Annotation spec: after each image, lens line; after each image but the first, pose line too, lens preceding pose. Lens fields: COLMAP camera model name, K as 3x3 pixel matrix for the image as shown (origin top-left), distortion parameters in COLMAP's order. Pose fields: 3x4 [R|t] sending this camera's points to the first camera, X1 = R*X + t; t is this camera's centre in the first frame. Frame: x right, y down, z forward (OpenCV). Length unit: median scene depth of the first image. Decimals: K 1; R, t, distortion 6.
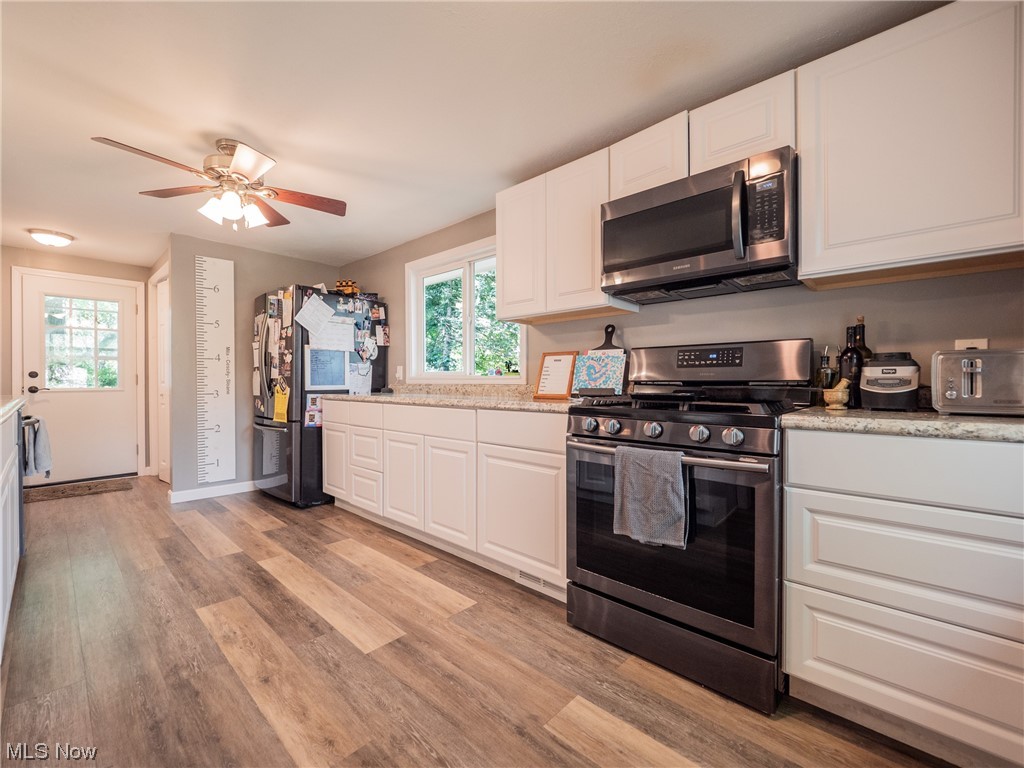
lens RADIAL K [[440.2, 0, 497.9], [0, 440.2, 382.8], [0, 0, 1]] dist [0.018594, -0.012111]
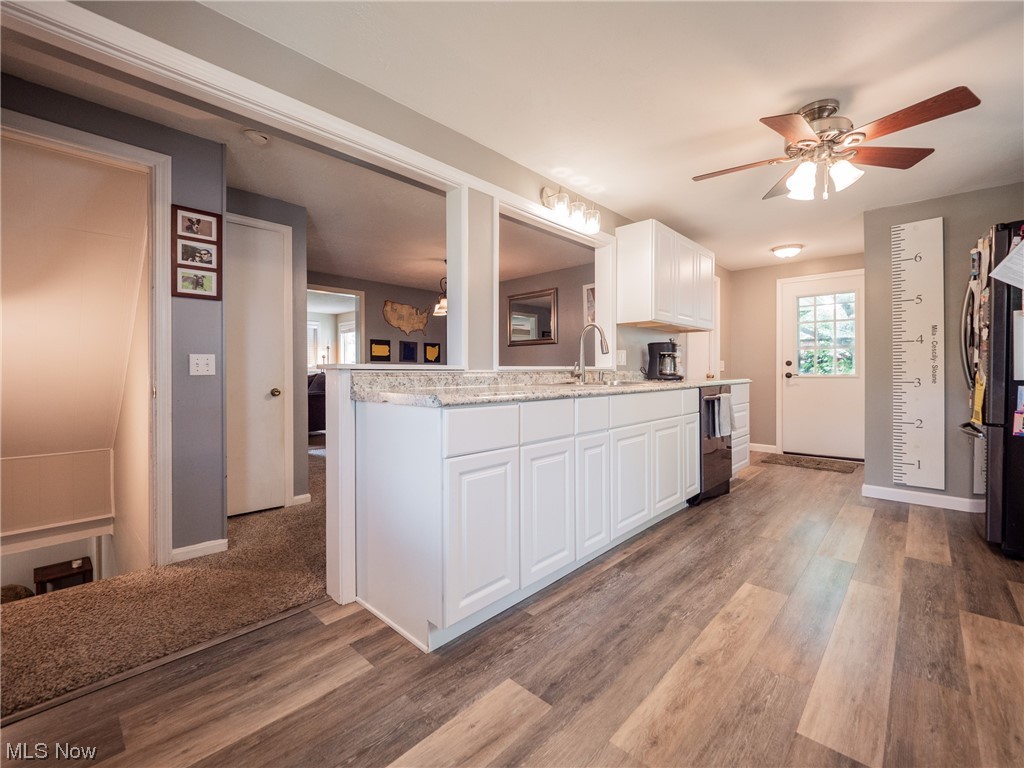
lens RADIAL K [[435.0, 0, 510.9], [0, 435.0, 374.8], [0, 0, 1]] dist [-0.007377, -0.001172]
pose [[0.016414, 0.009349, -0.999822, 0.273873], [-0.000005, 0.999956, 0.009350, 0.004558], [0.999865, -0.000148, 0.016413, 0.341650]]
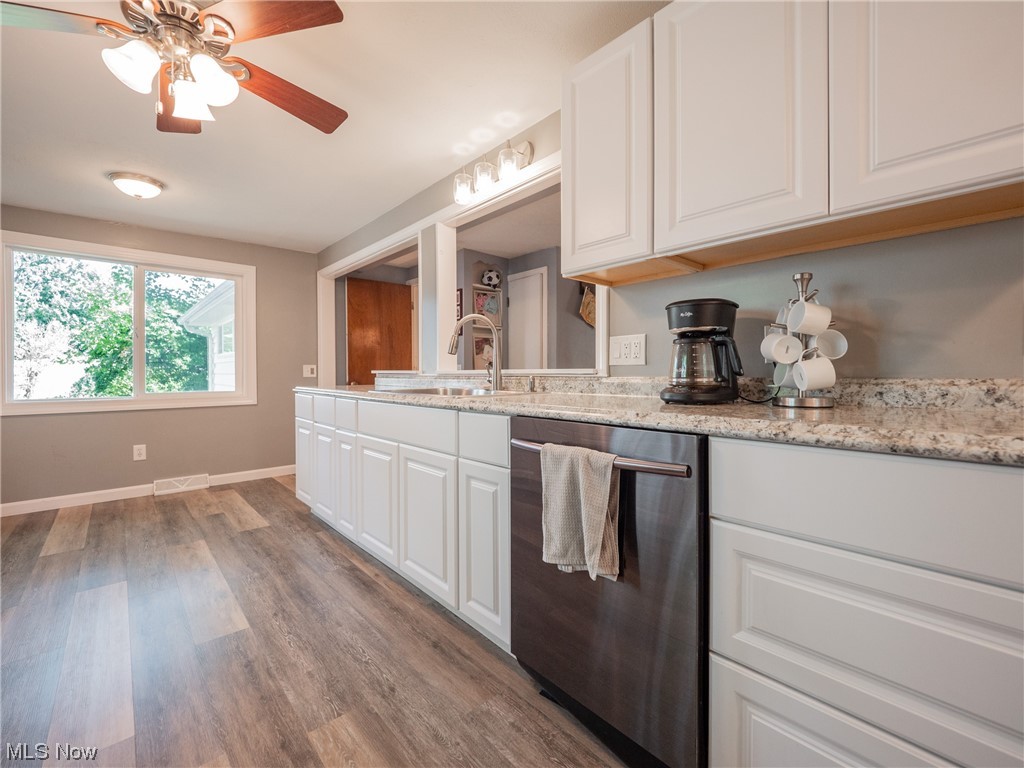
lens RADIAL K [[435.0, 0, 510.9], [0, 435.0, 374.8], [0, 0, 1]] dist [-0.007377, -0.001172]
pose [[-0.998445, 0.007174, 0.055284, -1.024222], [0.007835, 0.999900, 0.011749, -0.007643], [-0.055194, 0.012164, -0.998402, 1.491059]]
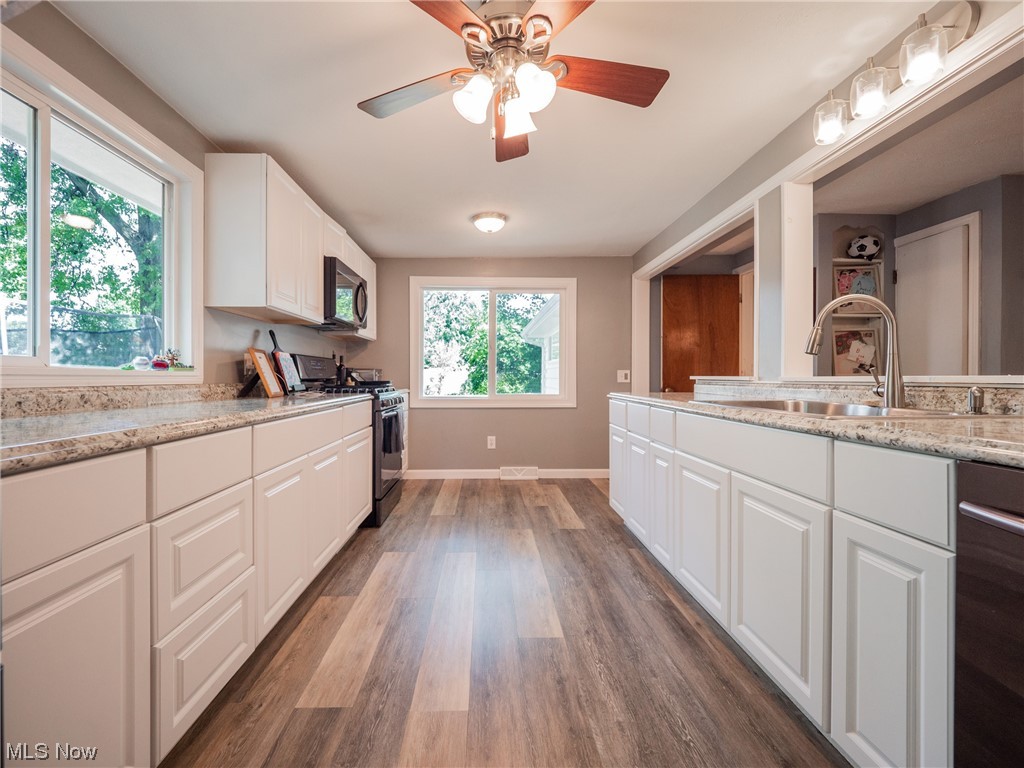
lens RADIAL K [[440.2, 0, 497.9], [0, 440.2, 382.8], [0, 0, 1]] dist [0.018594, -0.012111]
pose [[-0.719600, -0.004608, 0.694373, -0.972999], [0.007385, 0.999871, 0.014288, -0.011912], [-0.694349, 0.015410, -0.719473, 1.393721]]
